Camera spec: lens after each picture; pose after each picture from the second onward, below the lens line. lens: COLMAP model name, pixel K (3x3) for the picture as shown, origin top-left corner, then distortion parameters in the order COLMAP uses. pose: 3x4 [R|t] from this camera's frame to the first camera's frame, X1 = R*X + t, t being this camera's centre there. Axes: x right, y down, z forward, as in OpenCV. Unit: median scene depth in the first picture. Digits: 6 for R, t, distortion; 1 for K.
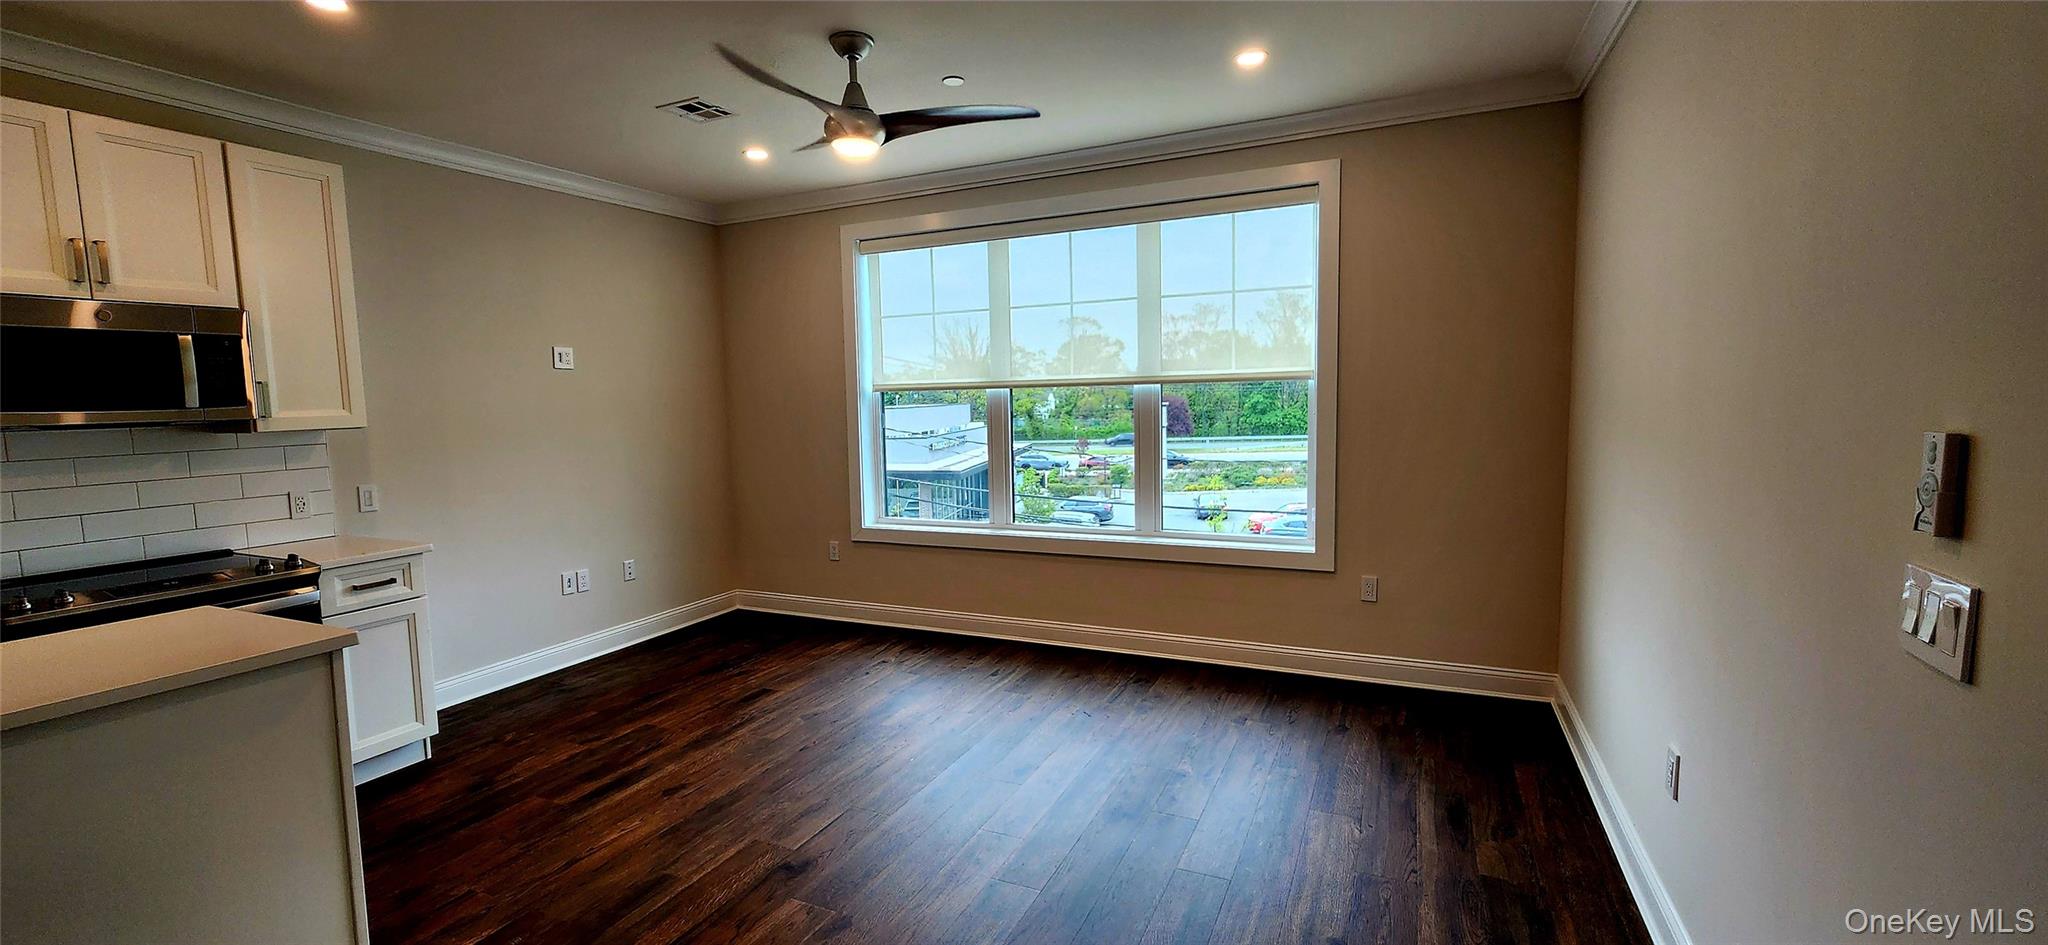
lens RADIAL K [[831.1, 0, 1010.0], [0, 831.1, 467.8], [0, 0, 1]] dist [-0.000361, -0.001011]
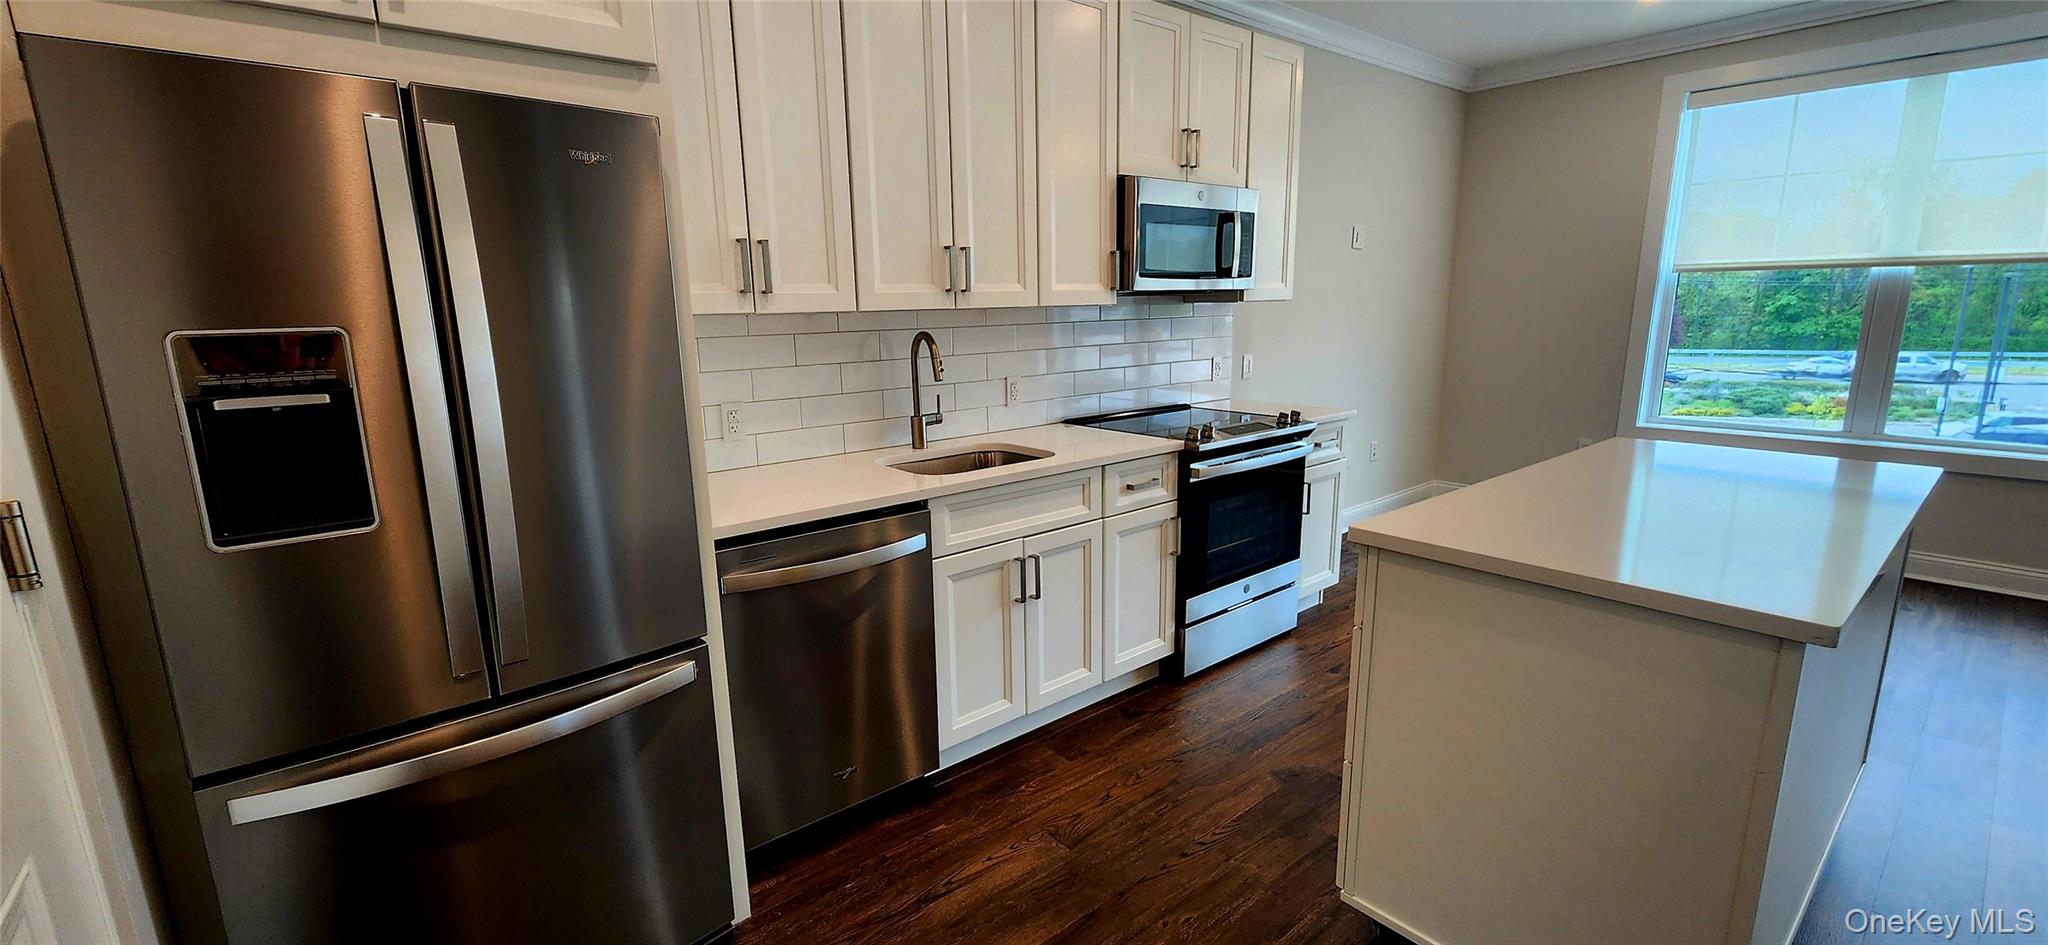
lens RADIAL K [[831.1, 0, 1010.0], [0, 831.1, 467.8], [0, 0, 1]] dist [-0.000361, -0.001011]
pose [[0.904532, 0.091326, -0.416511, -0.568980], [-0.041393, 0.990988, 0.127397, 0.041531], [0.424392, -0.097994, 0.900160, -0.146111]]
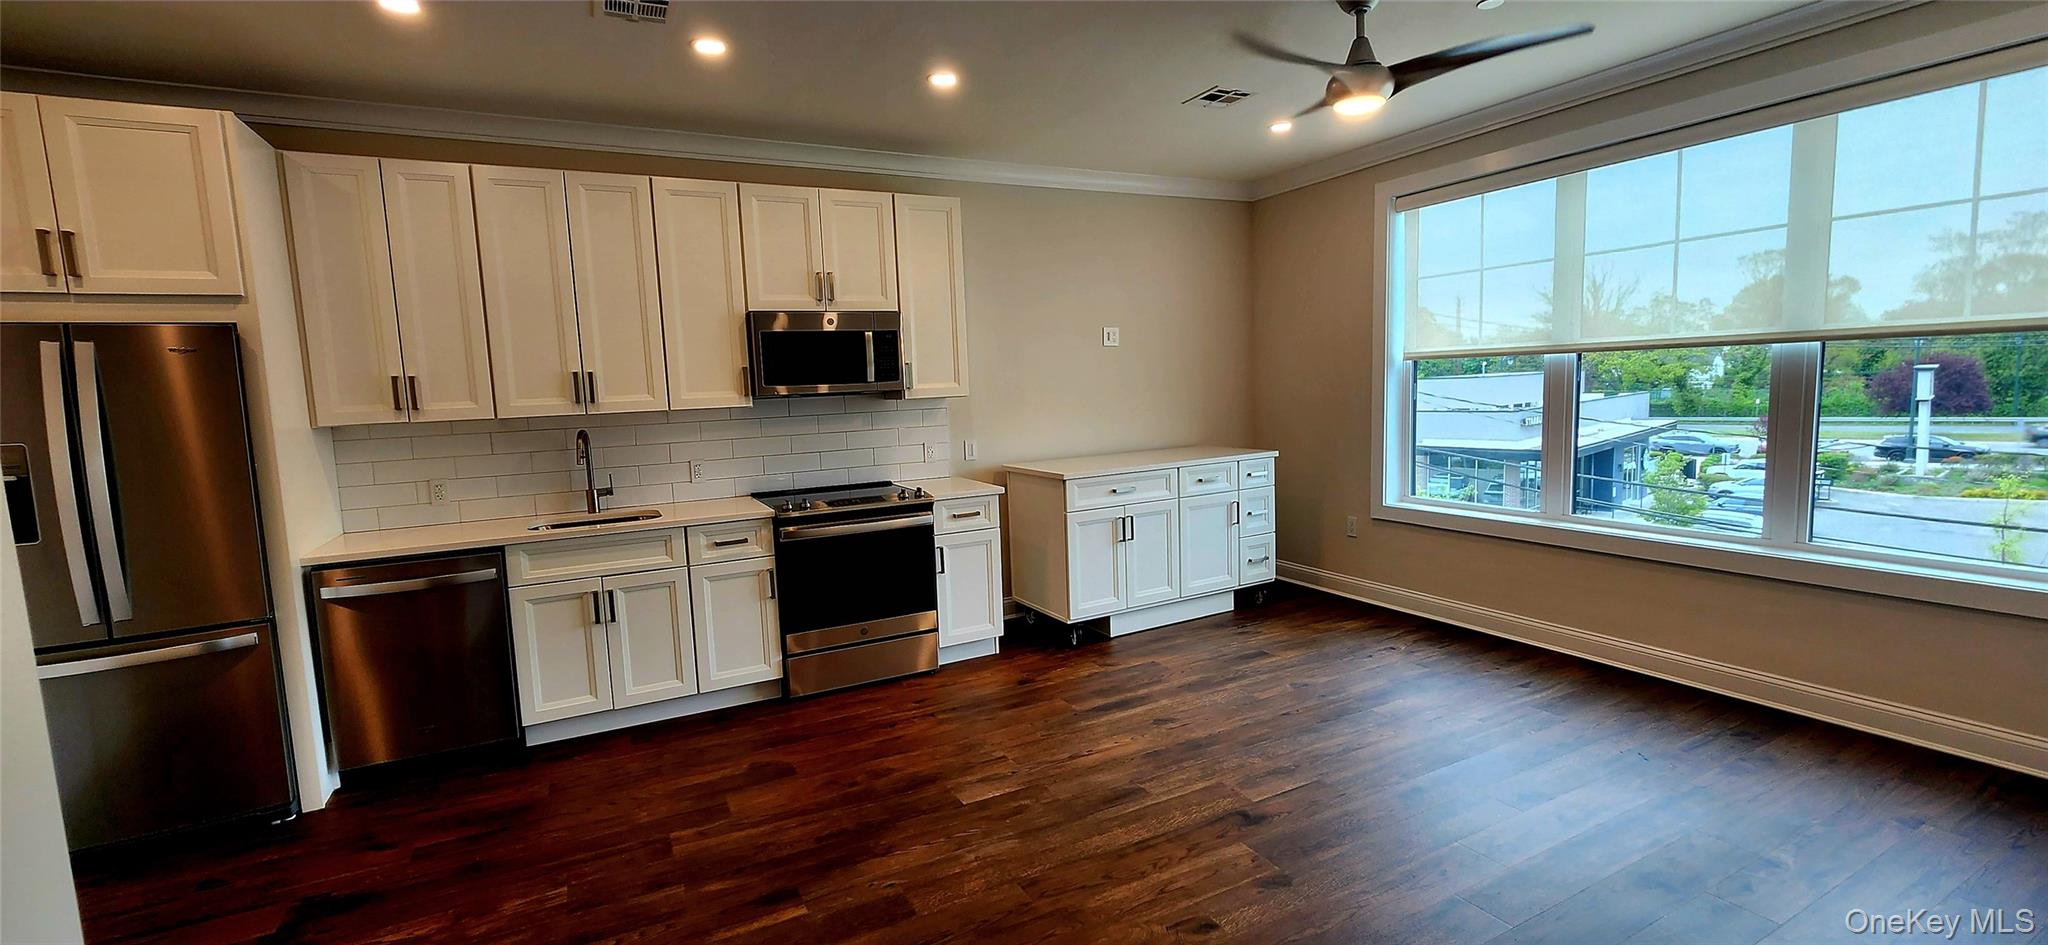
lens RADIAL K [[831.1, 0, 1010.0], [0, 831.1, 467.8], [0, 0, 1]] dist [-0.000361, -0.001011]
pose [[0.793786, 0.057113, -0.605509, 0.075916], [-0.035446, 0.998233, 0.047688, -0.000337], [0.607163, -0.016391, 0.794408, -0.010177]]
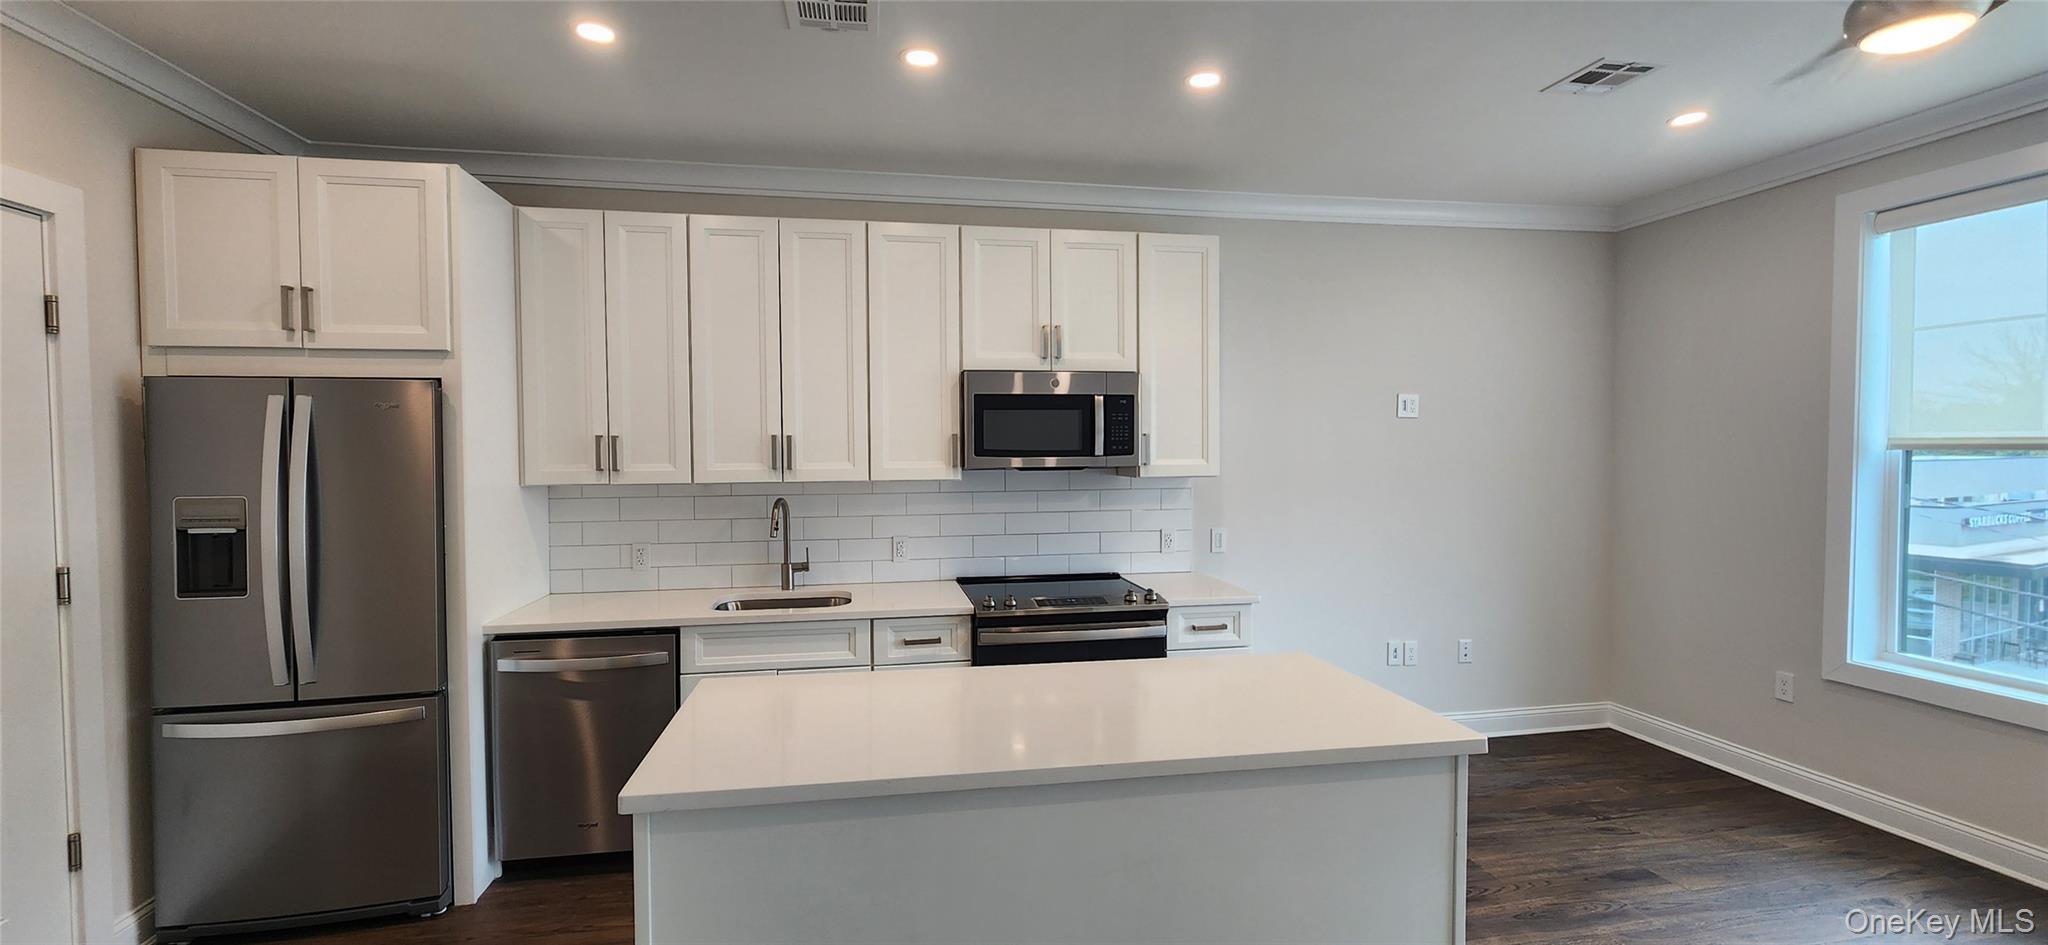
lens RADIAL K [[831.1, 0, 1010.0], [0, 831.1, 467.8], [0, 0, 1]] dist [-0.000361, -0.001011]
pose [[0.582118, 0.042209, -0.812008, -0.057618], [-0.081267, 0.996672, -0.006451, -0.027650], [0.809033, 0.069745, 0.583610, 0.142683]]
